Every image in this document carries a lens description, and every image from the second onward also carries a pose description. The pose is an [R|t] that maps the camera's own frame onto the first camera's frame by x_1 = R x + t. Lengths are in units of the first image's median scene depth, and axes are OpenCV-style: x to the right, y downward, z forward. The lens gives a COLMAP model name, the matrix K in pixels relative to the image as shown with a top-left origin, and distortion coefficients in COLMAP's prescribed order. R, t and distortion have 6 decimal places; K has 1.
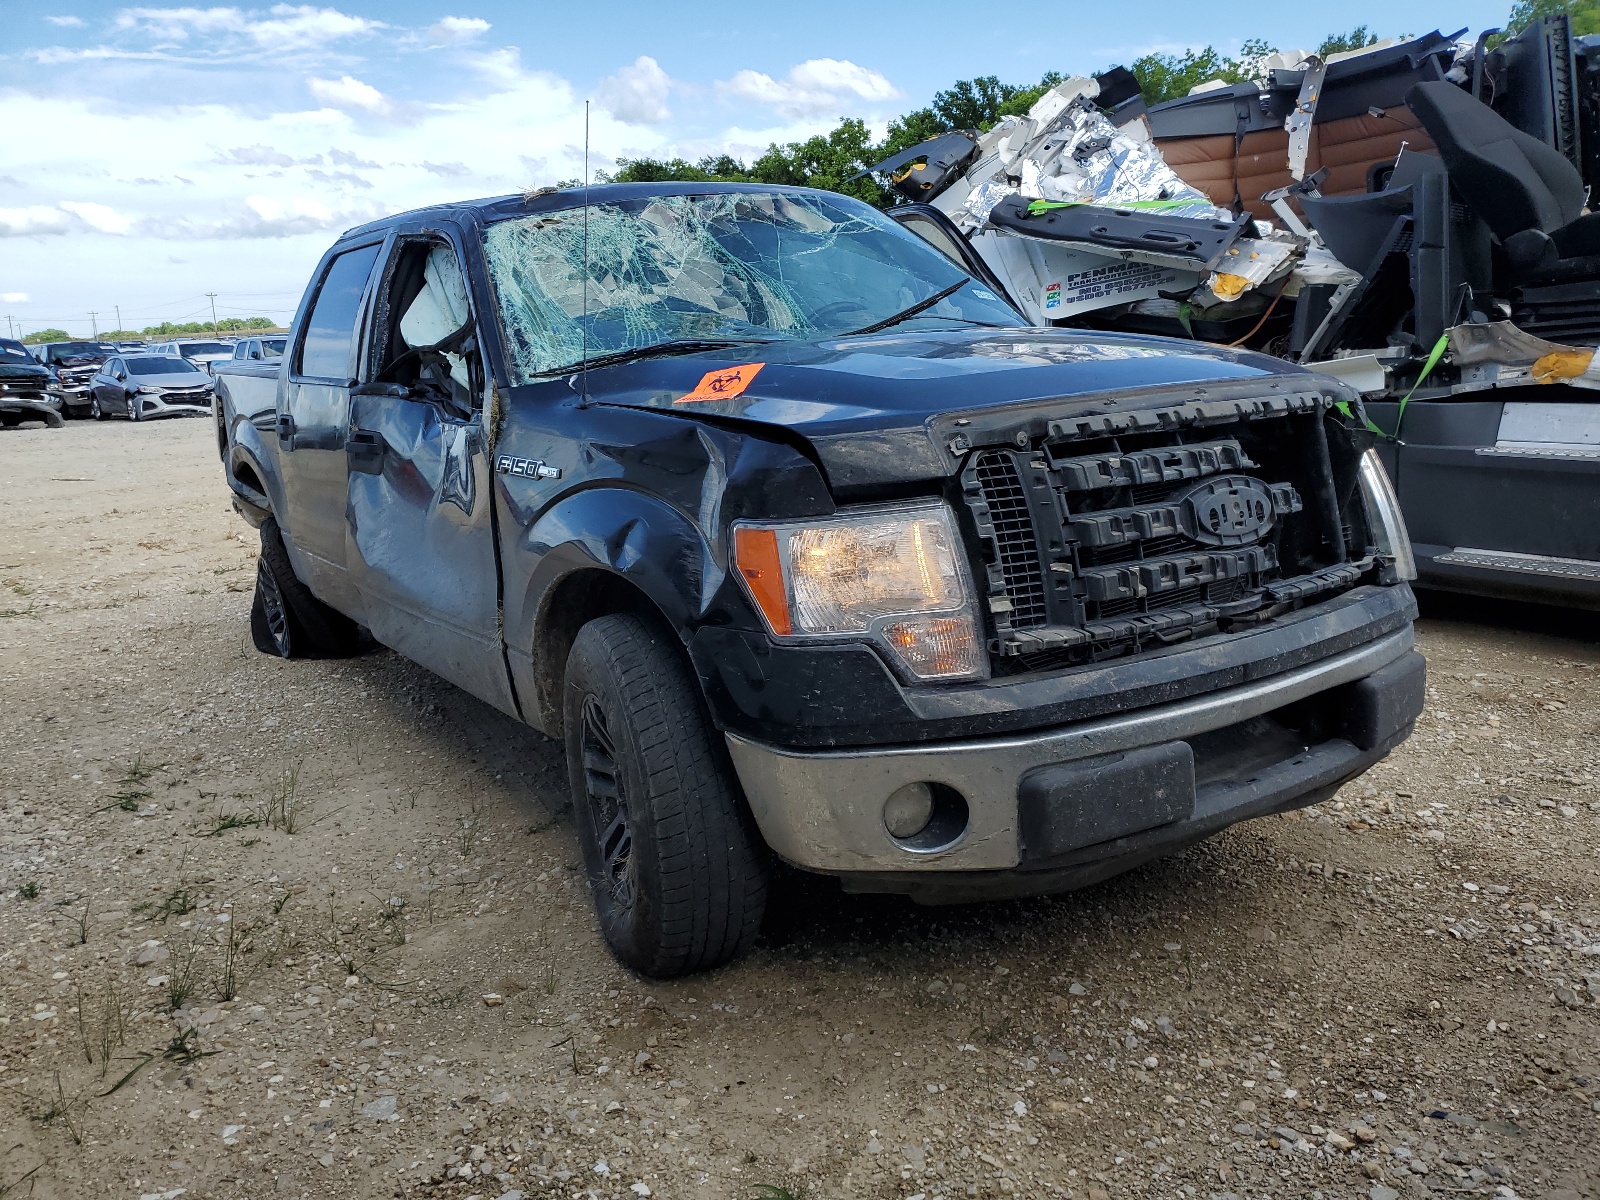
lens RADIAL K [[1252.9, 0, 763.8], [0, 1252.9, 630.4], [0, 0, 1]] dist [0.008347, -0.001539]
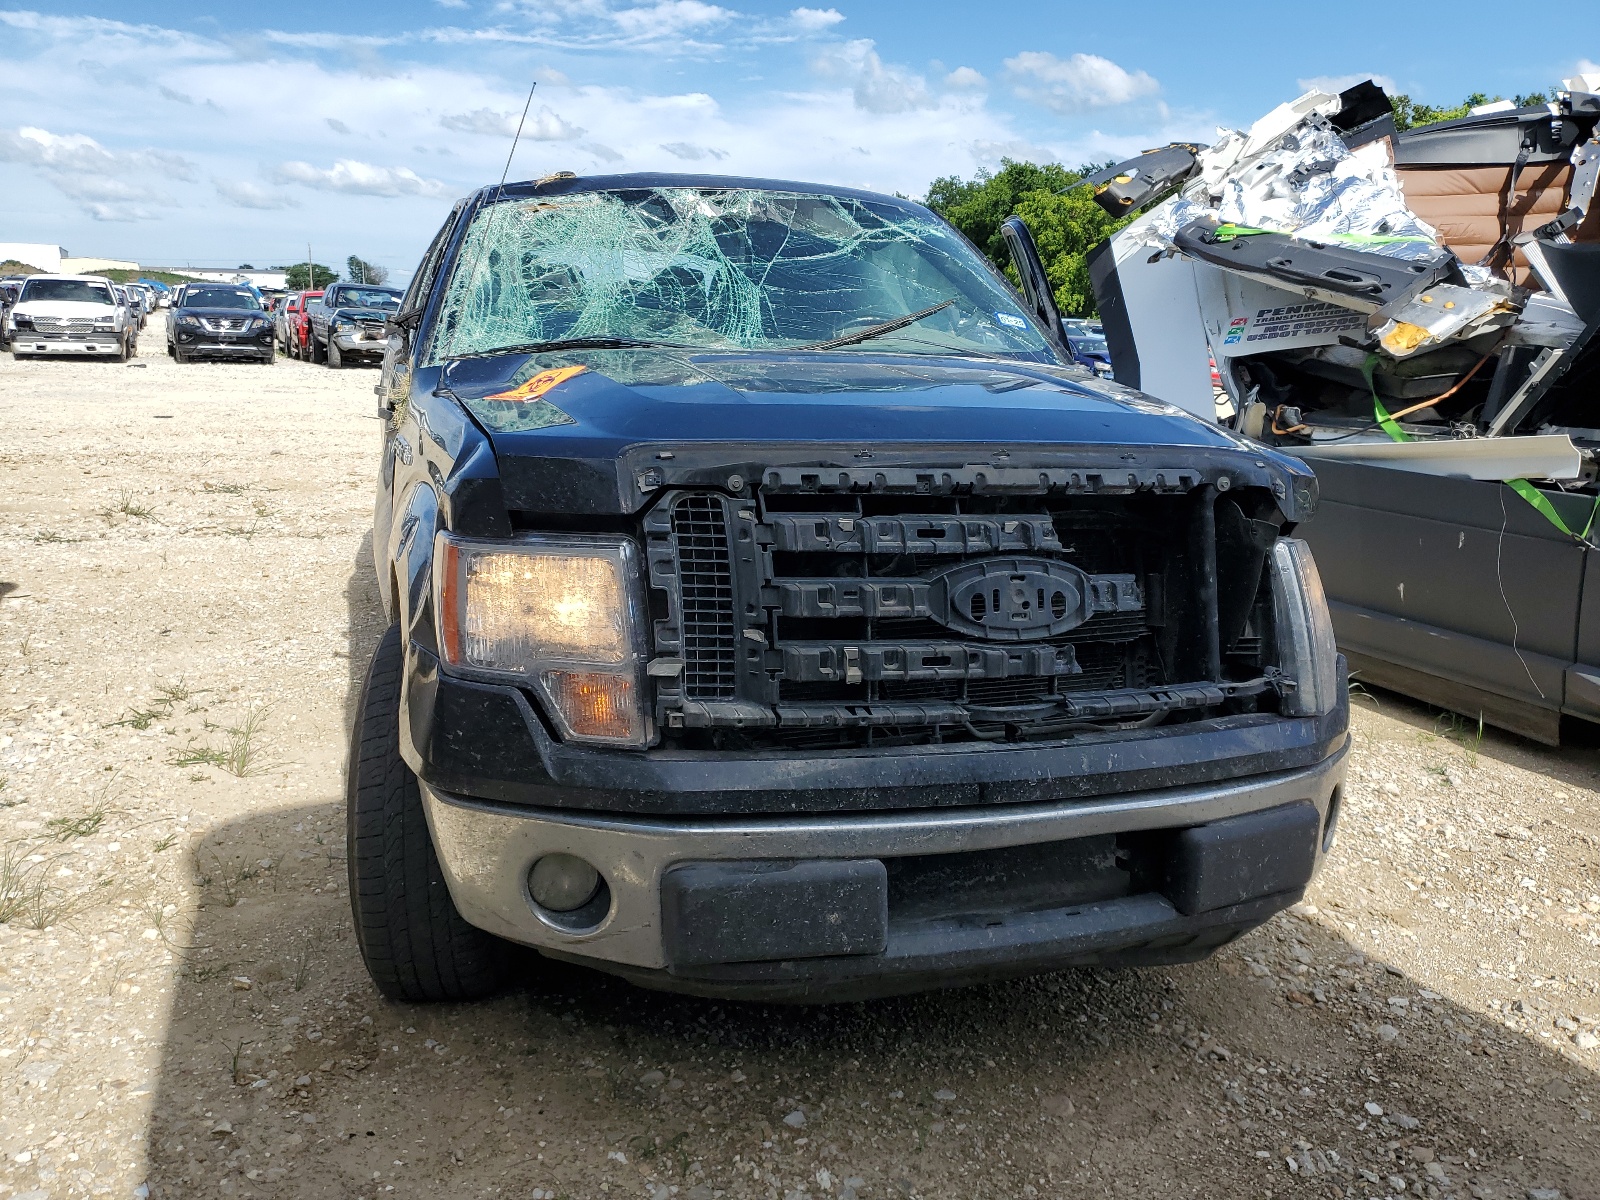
lens RADIAL K [[1252.9, 0, 801.3], [0, 1252.9, 599.6], [0, 0, 1]] dist [0.008347, -0.001539]
pose [[0.959268, 0.143553, -0.243305, 0.385487], [-0.148428, 0.988922, -0.001724, -0.063447], [0.240362, 0.037767, 0.969948, 0.136857]]
